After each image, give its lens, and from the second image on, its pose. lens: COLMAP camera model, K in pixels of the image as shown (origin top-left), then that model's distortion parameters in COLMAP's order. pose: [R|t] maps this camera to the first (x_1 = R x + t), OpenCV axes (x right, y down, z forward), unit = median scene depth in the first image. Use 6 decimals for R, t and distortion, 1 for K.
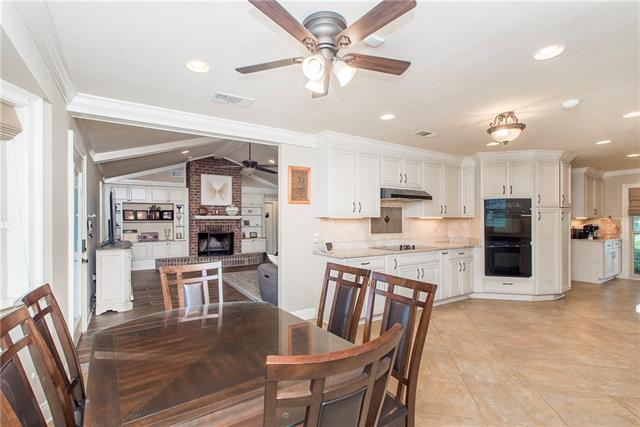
lens RADIAL K [[300.2, 0, 298.9], [0, 300.2, 219.0], [0, 0, 1]] dist [0.011013, -0.010205]
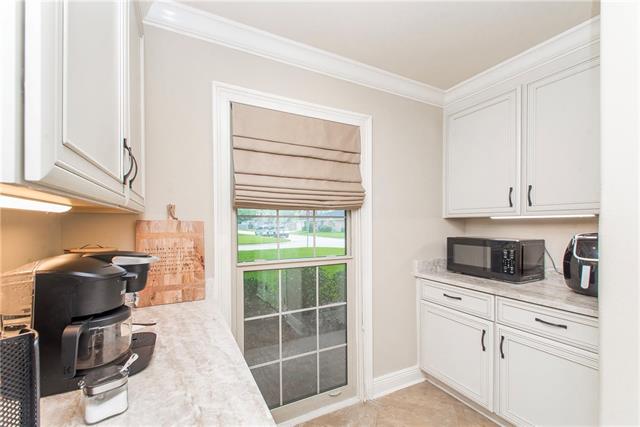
lens RADIAL K [[268.5, 0, 320.4], [0, 268.5, 224.6], [0, 0, 1]] dist [0.027903, 0.000016]
pose [[0.054639, -0.003602, 0.998500, 1.155346], [0.001006, 0.999993, 0.003552, 0.004269], [-0.998506, 0.000811, 0.054642, 1.207783]]
